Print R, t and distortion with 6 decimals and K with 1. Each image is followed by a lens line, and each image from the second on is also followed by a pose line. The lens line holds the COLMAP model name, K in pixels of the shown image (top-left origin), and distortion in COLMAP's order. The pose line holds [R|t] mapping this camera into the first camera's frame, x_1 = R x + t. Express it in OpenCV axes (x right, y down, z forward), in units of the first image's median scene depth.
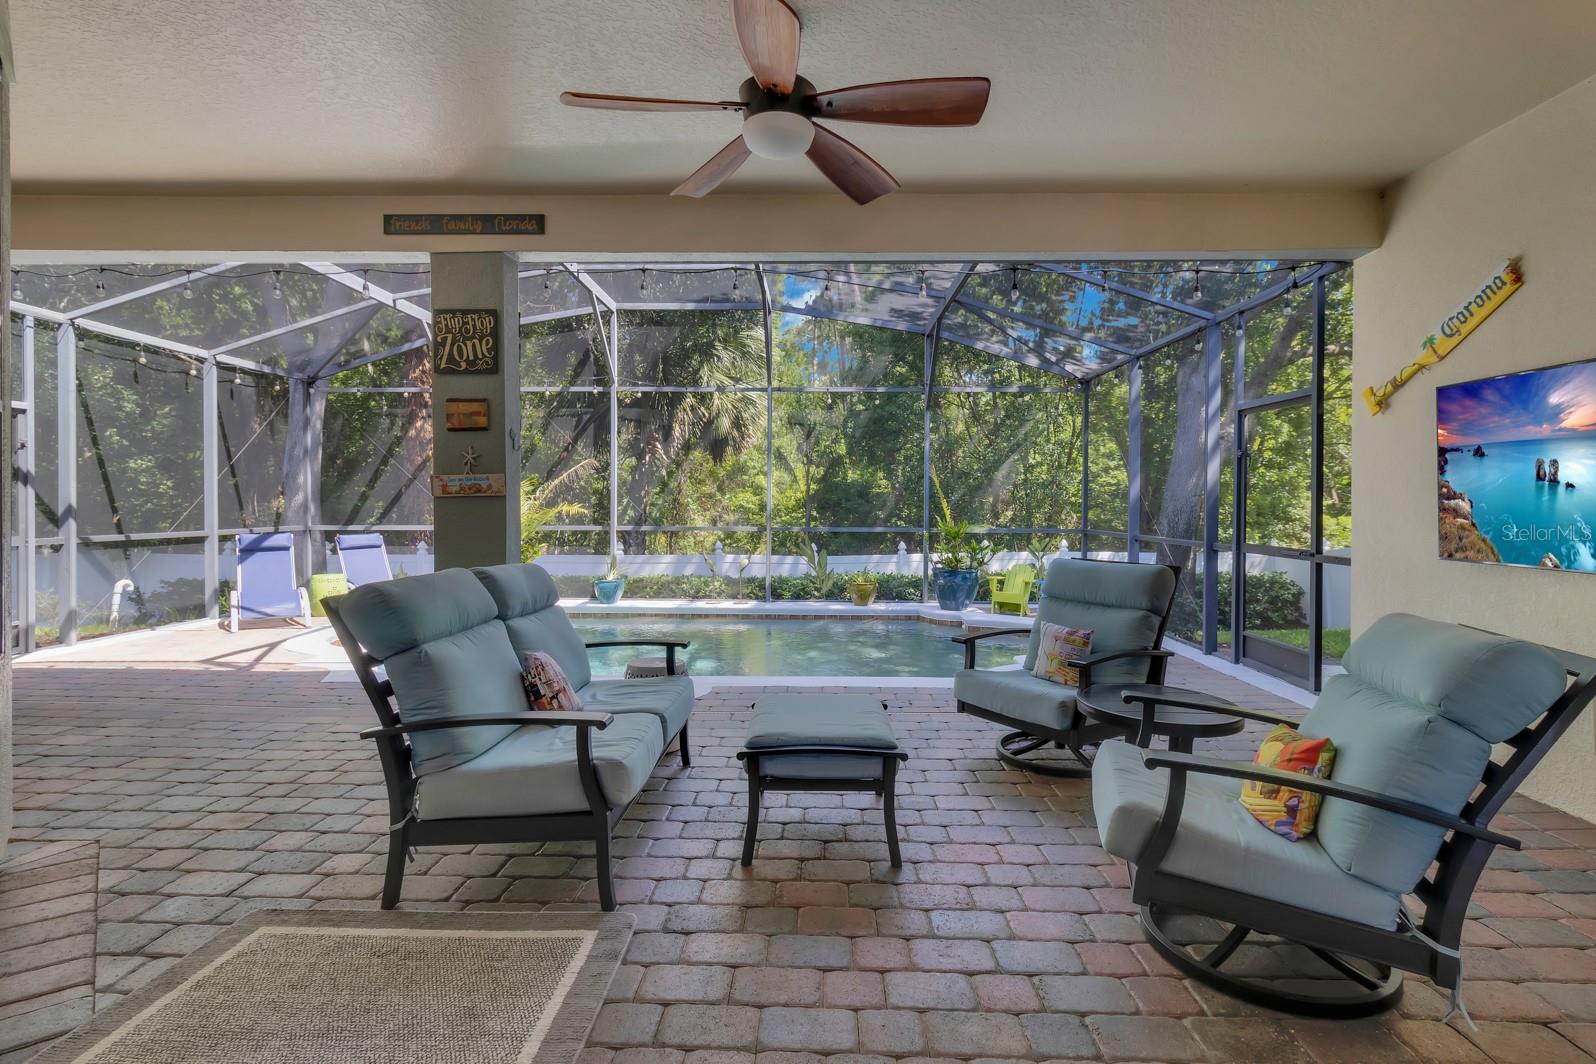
lens RADIAL K [[765.6, 0, 811.7], [0, 765.6, 504.0], [0, 0, 1]] dist [-0.002991, -0.000657]
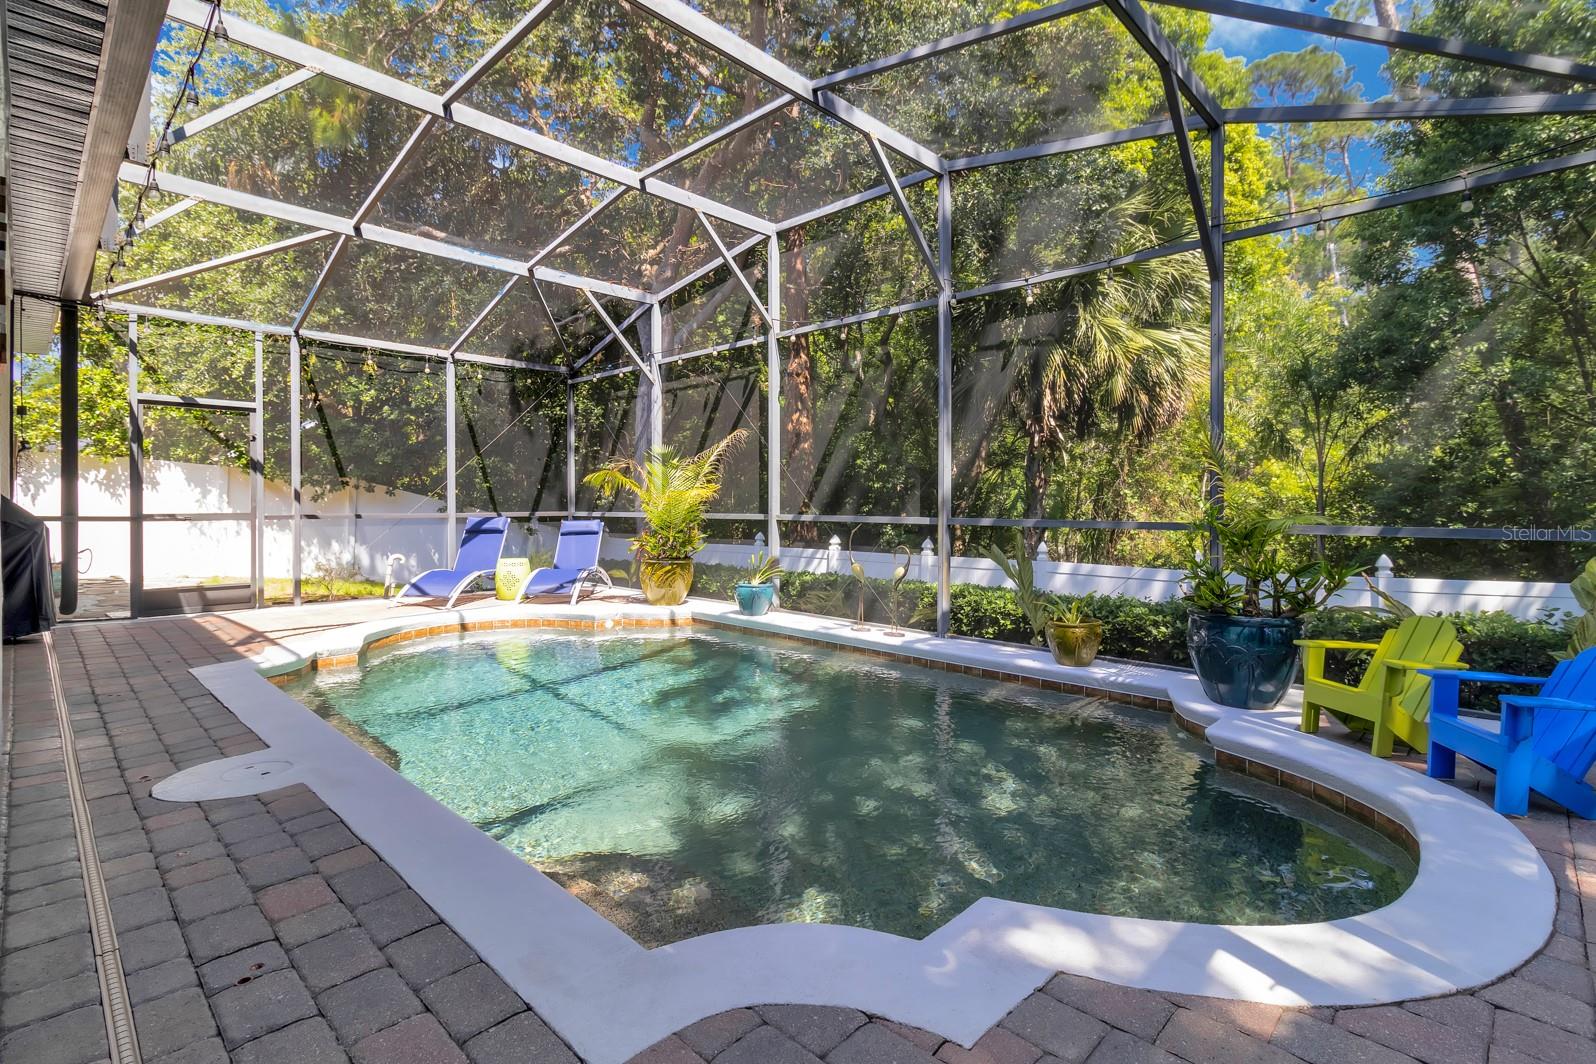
lens RADIAL K [[765.6, 0, 811.7], [0, 765.6, 504.0], [0, 0, 1]] dist [-0.002991, -0.000657]
pose [[0.731593, -0.003827, -0.681731, 0.294331], [0.000513, 0.999987, -0.005063, 0.022737], [0.681741, 0.003354, 0.731586, 0.468097]]
